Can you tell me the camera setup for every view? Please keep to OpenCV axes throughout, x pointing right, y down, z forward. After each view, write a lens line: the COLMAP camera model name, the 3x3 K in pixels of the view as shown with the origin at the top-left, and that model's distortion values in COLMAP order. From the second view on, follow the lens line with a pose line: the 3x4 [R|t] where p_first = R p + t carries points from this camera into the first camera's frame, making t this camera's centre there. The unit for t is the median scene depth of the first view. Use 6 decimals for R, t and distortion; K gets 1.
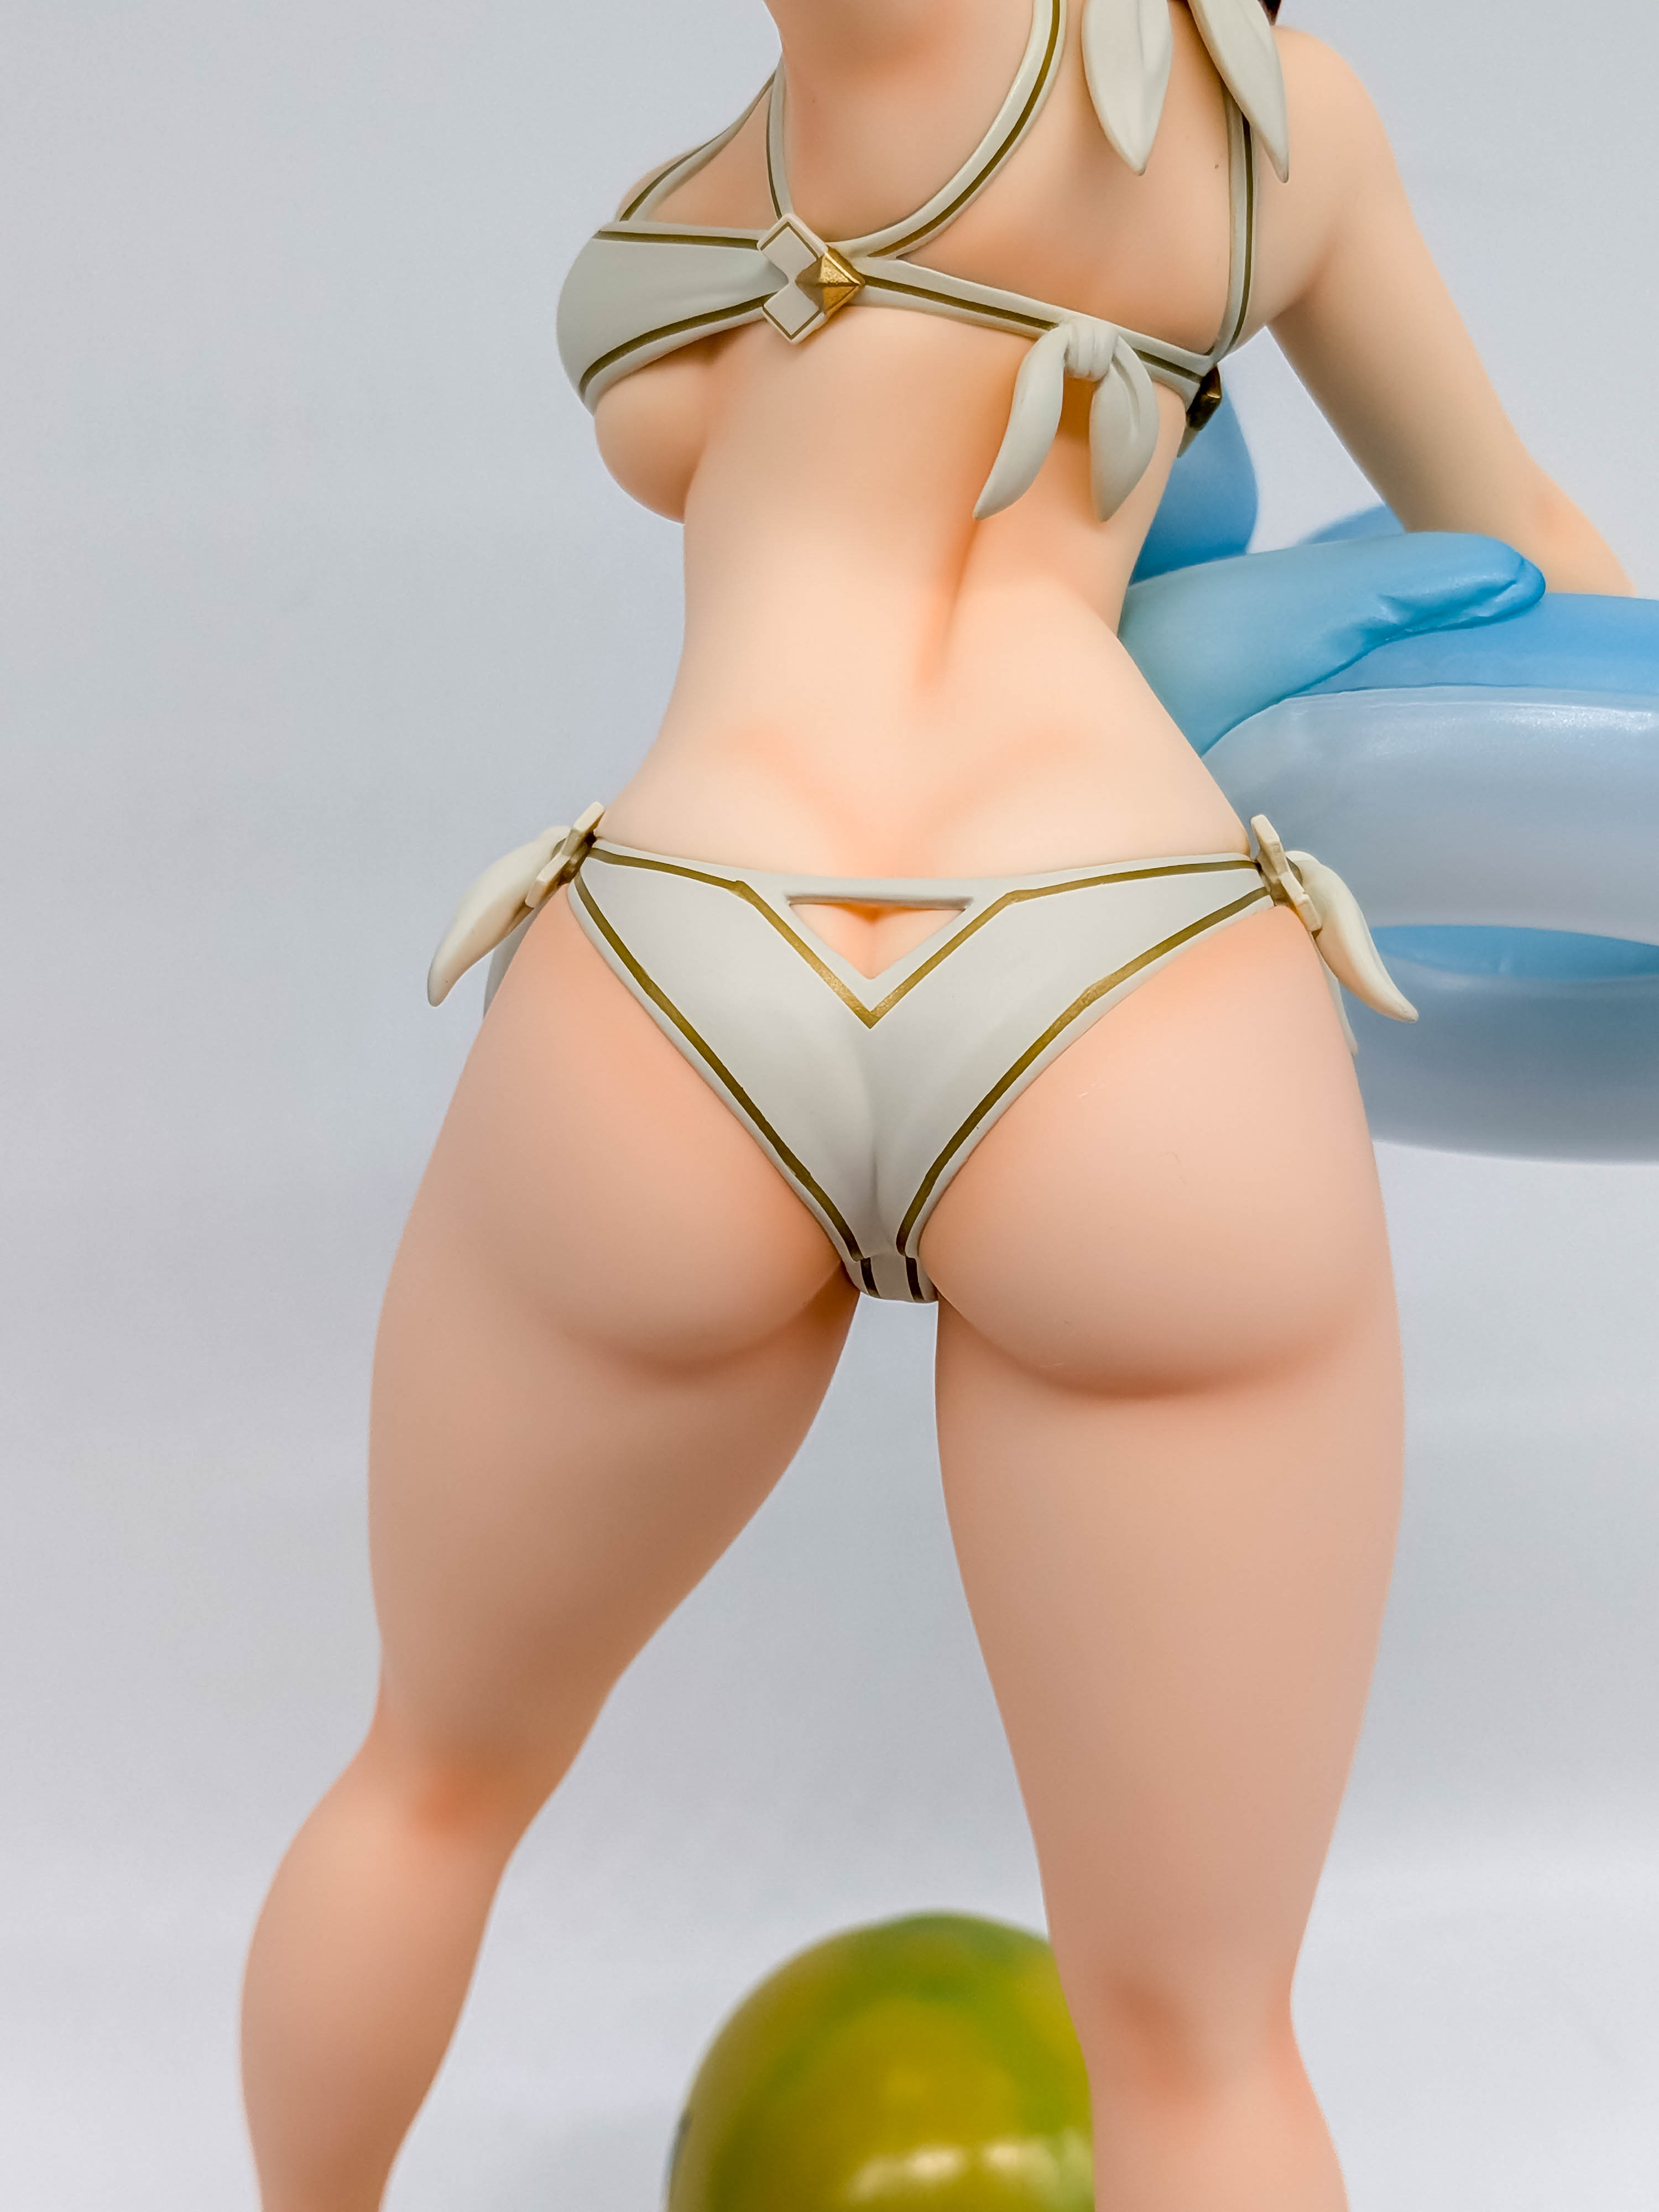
lens RADIAL K [[3242.2, 0, 805.2], [0, 3242.2, 1125.8], [0, 0, 1]] dist [0.084702, 0.000000]
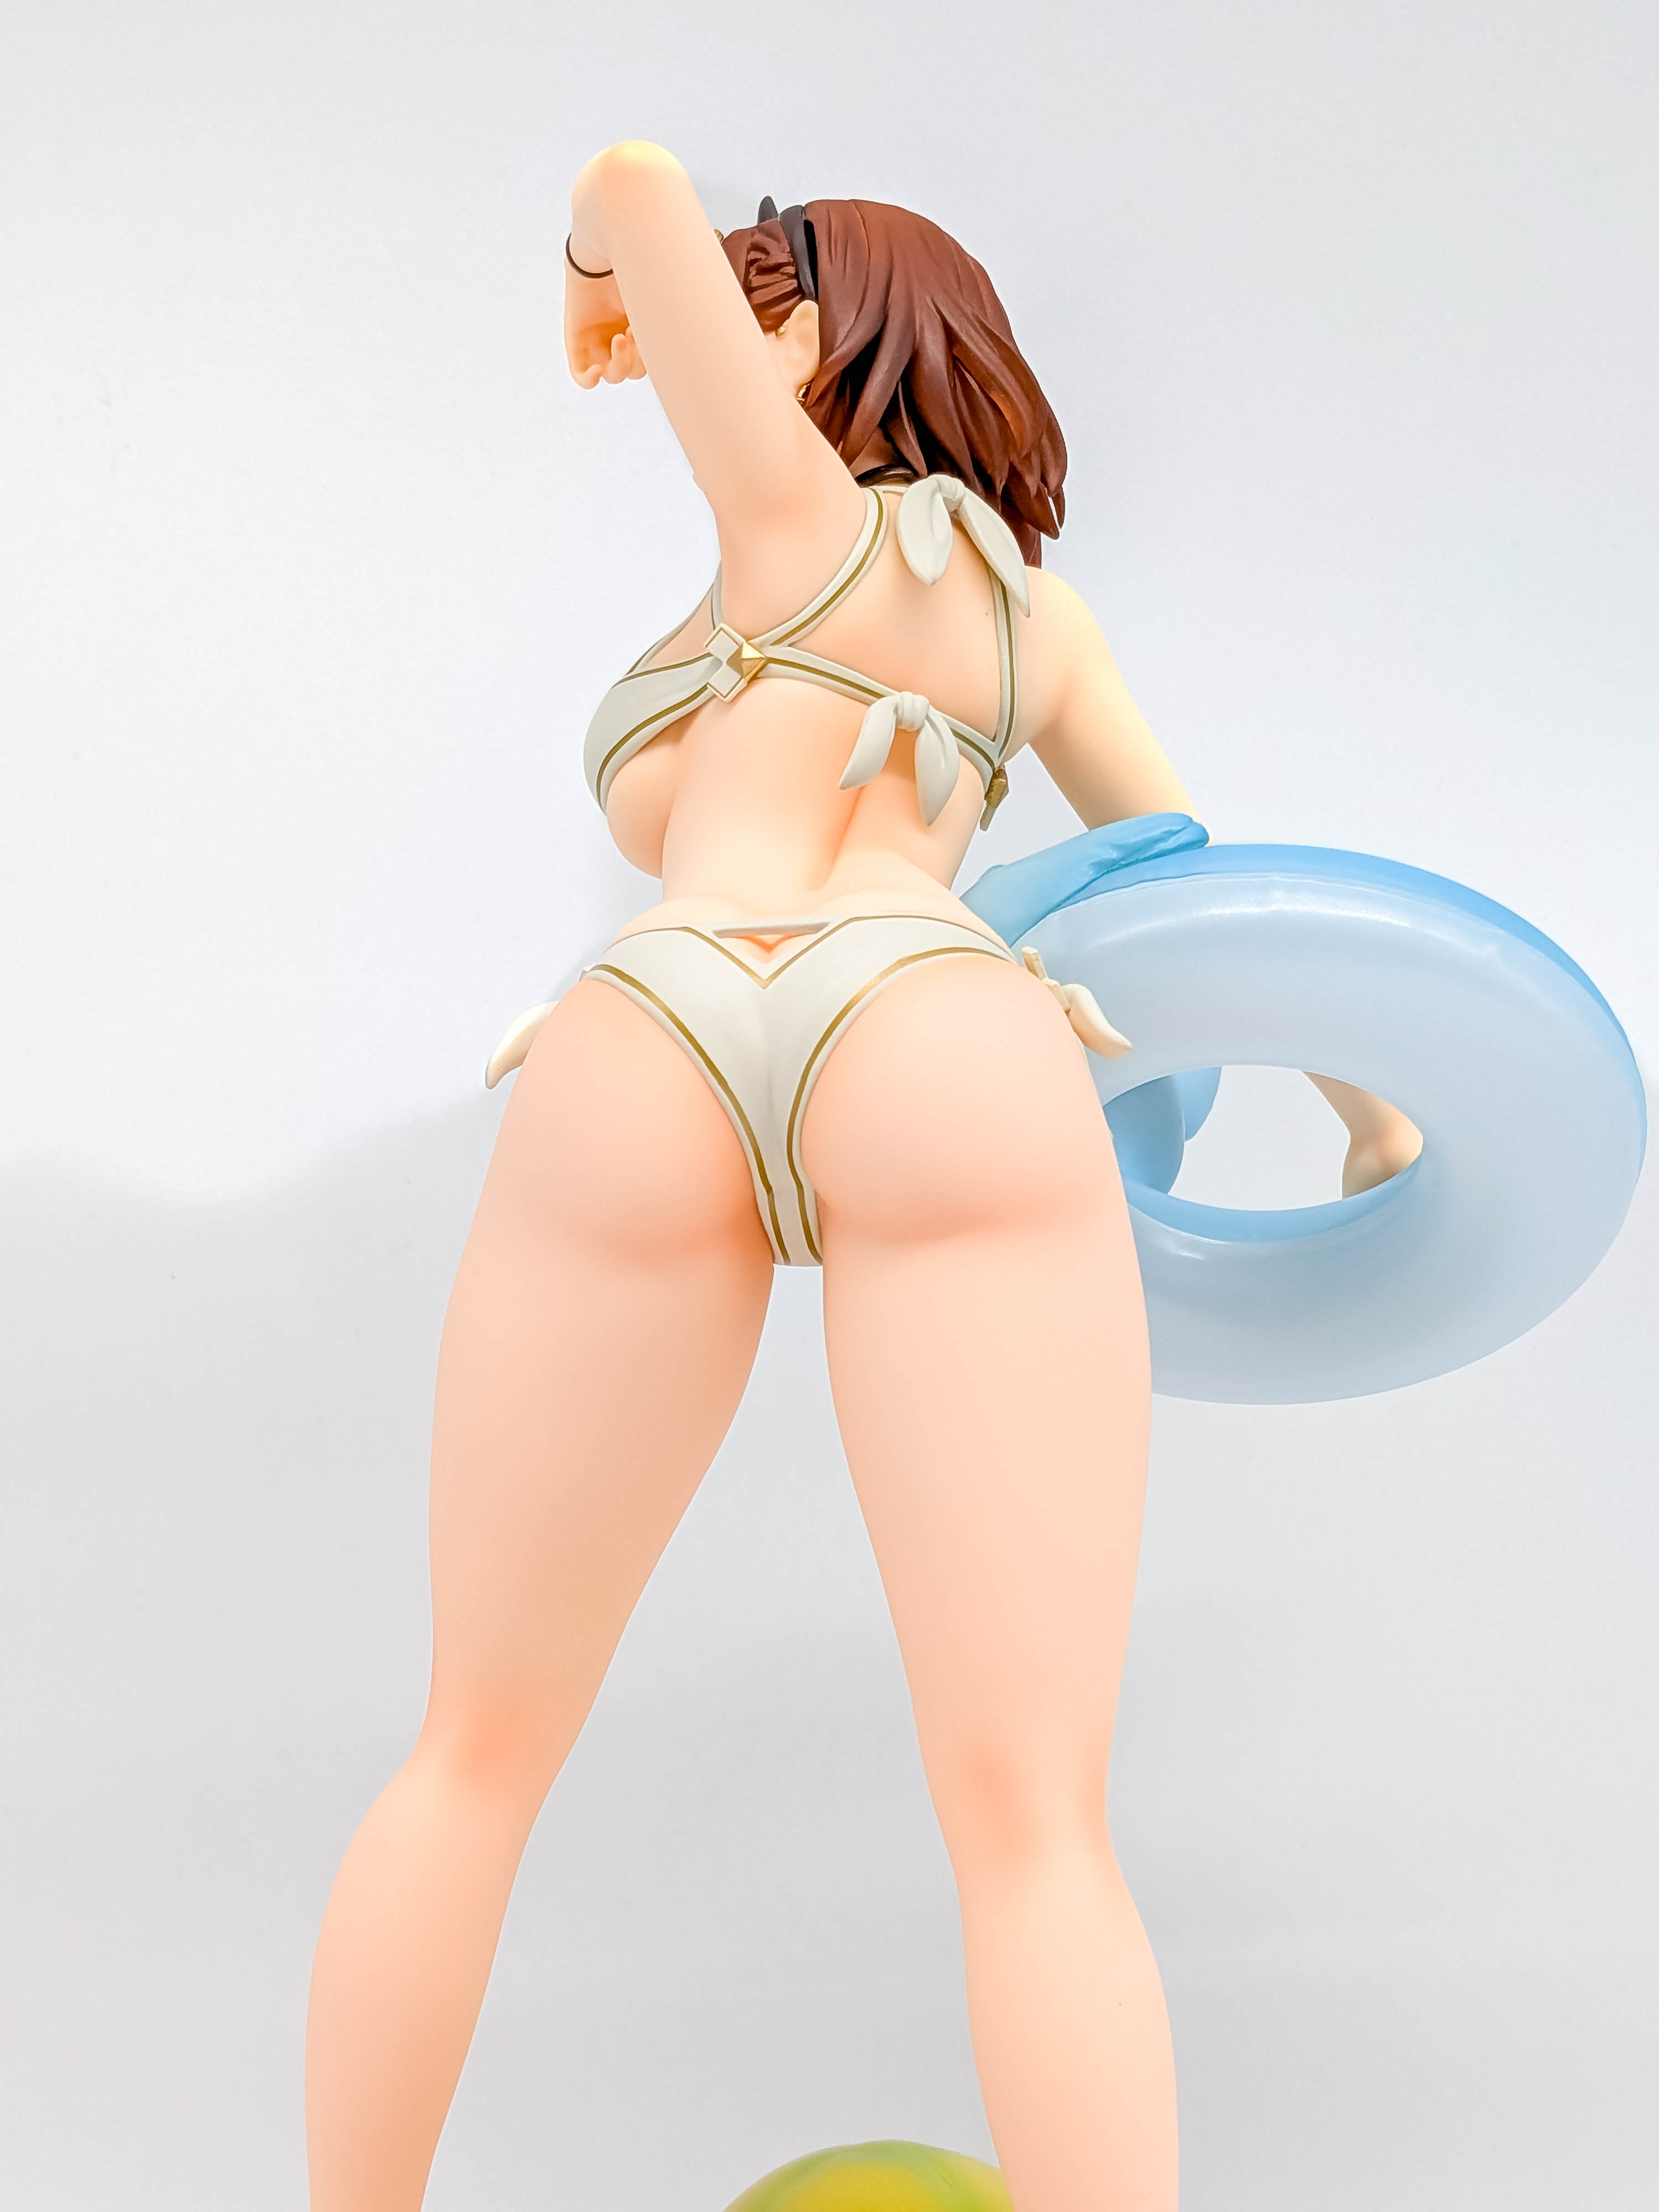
lens RADIAL K [[3242.2, 0, 716.8], [0, 3242.2, 1158.3], [0, 0, 1]] dist [0.084702, 0.000000]
pose [[0.998802, -0.016946, -0.045897, 0.061159], [-0.004772, 0.899886, -0.436098, 0.659433], [0.048692, 0.435795, 0.898728, -0.347147]]
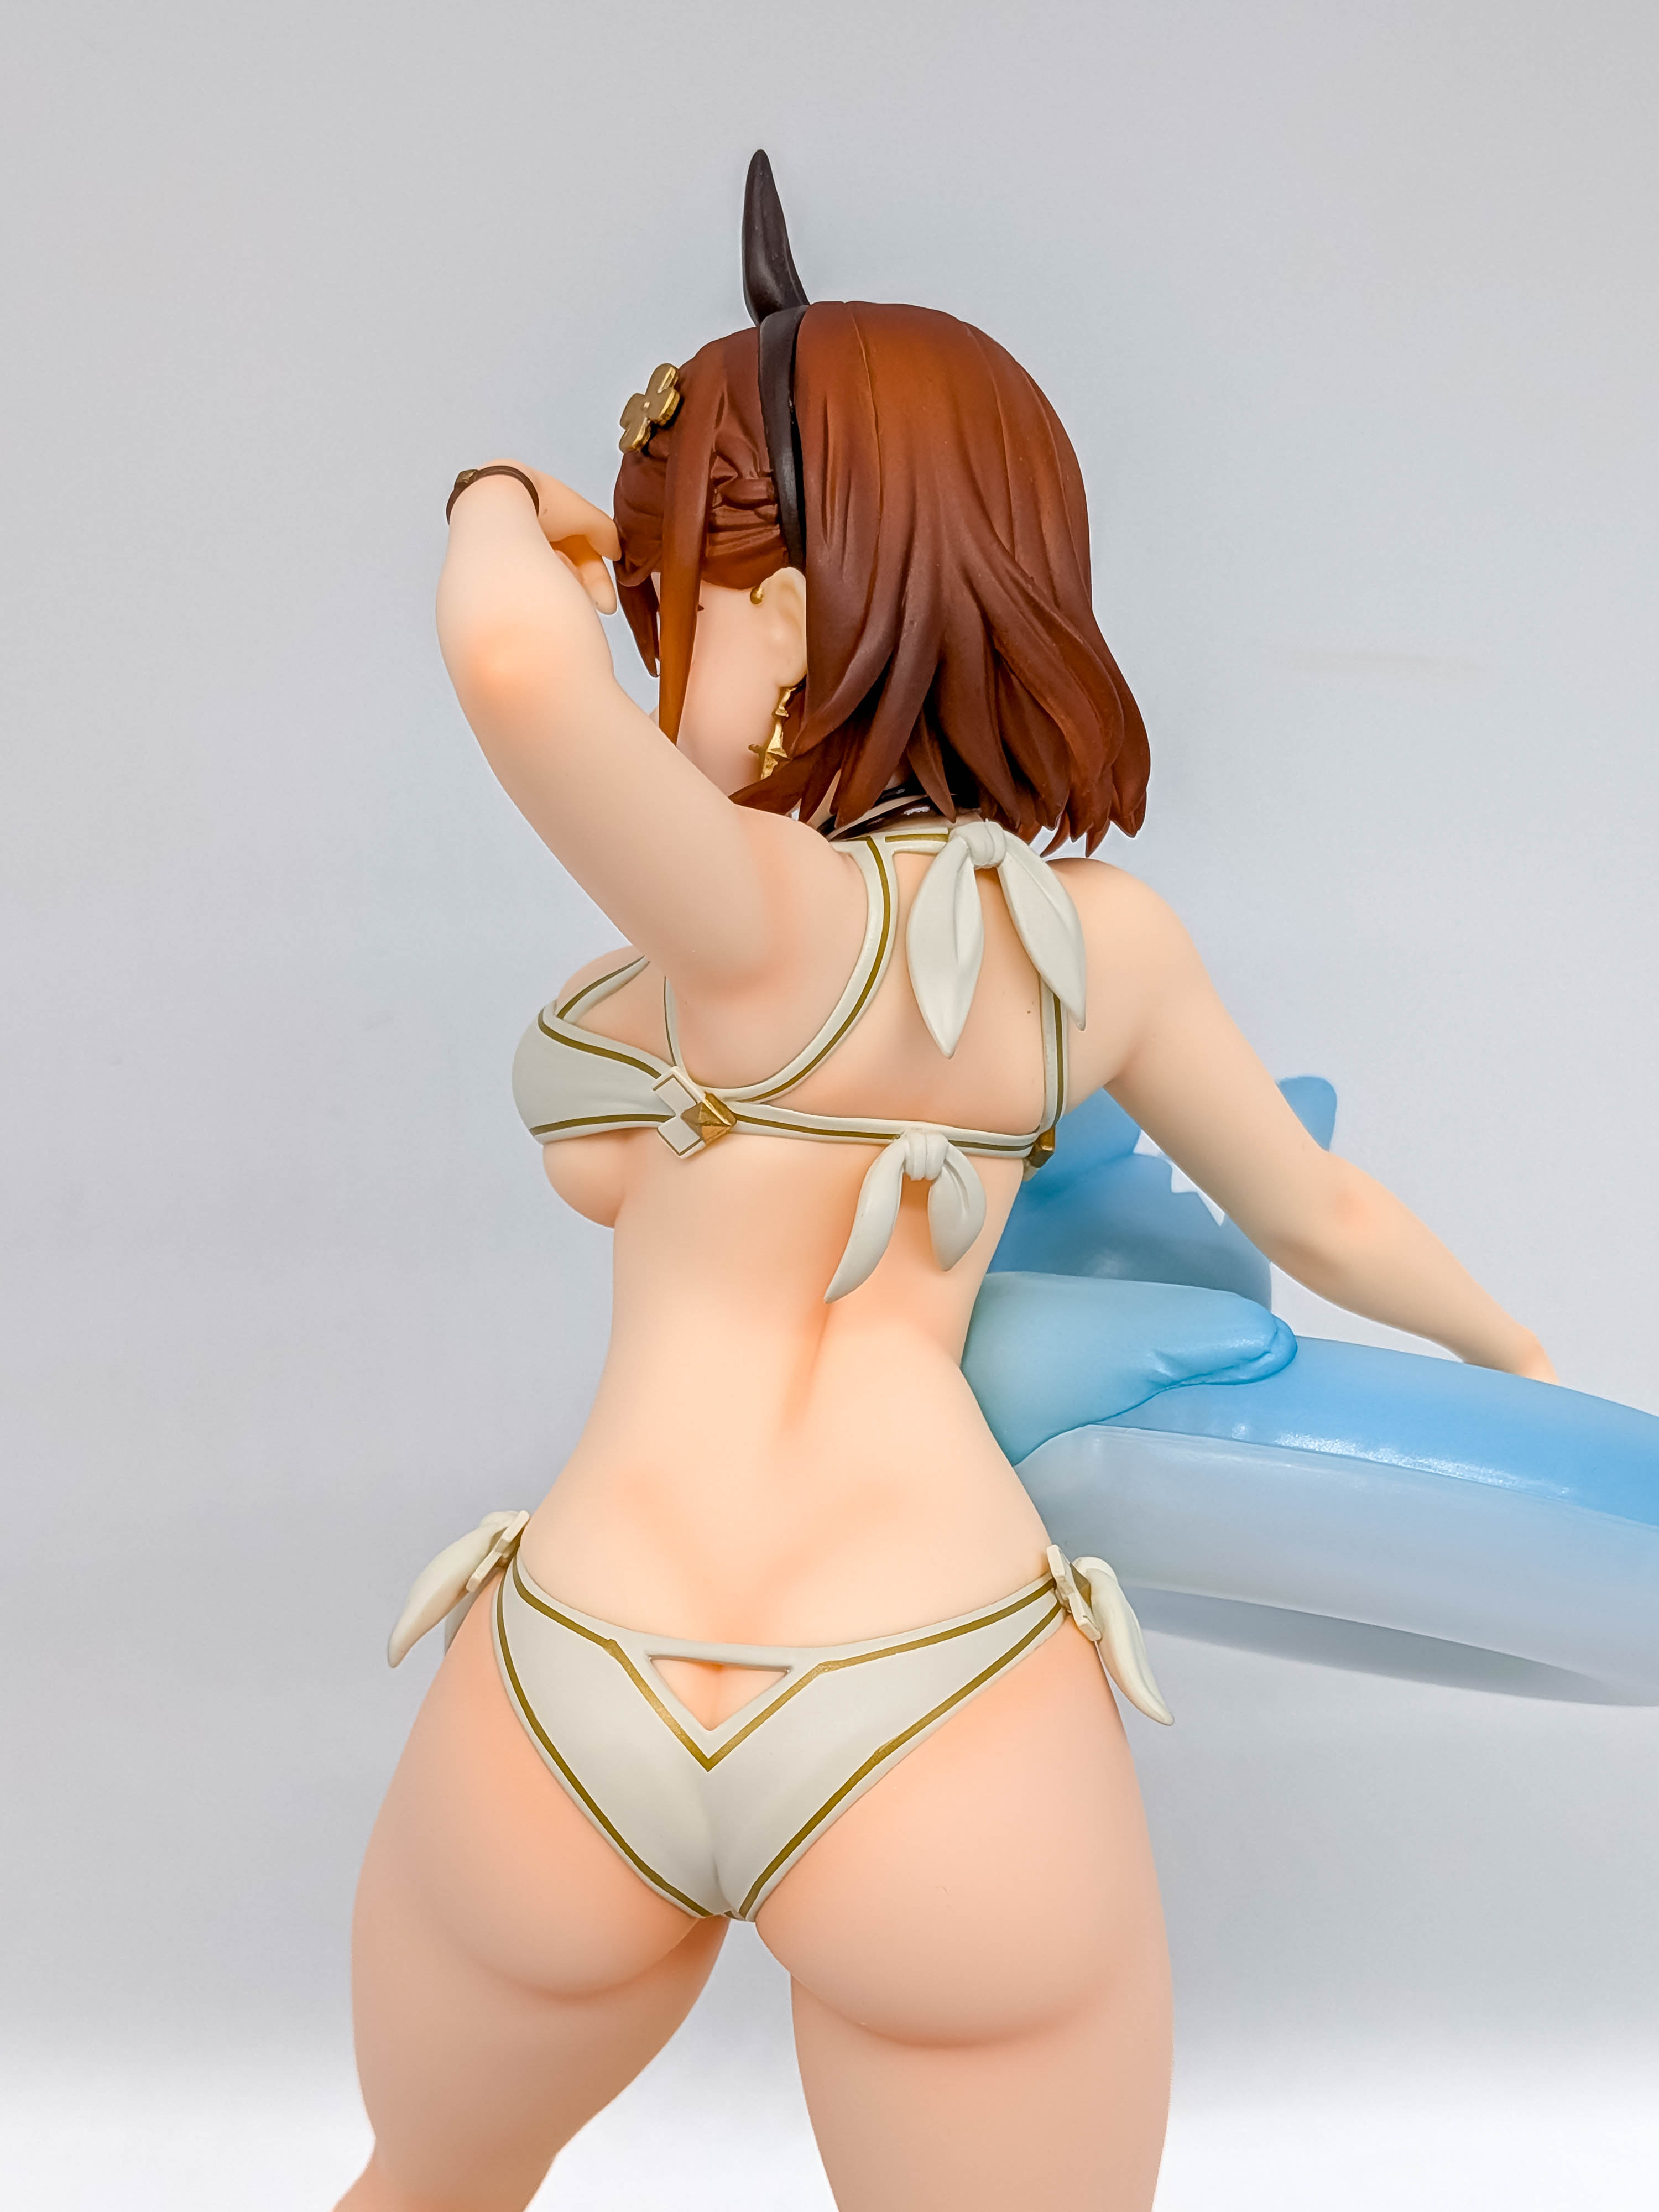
lens RADIAL K [[3242.2, 0, 861.2], [0, 3242.2, 1161.8], [0, 0, 1]] dist [0.084702, 0.000000]
pose [[0.998527, 0.016292, -0.051753, 0.126837], [-0.013696, 0.998649, 0.050129, -0.297917], [0.052500, -0.049346, 0.997401, -0.223099]]
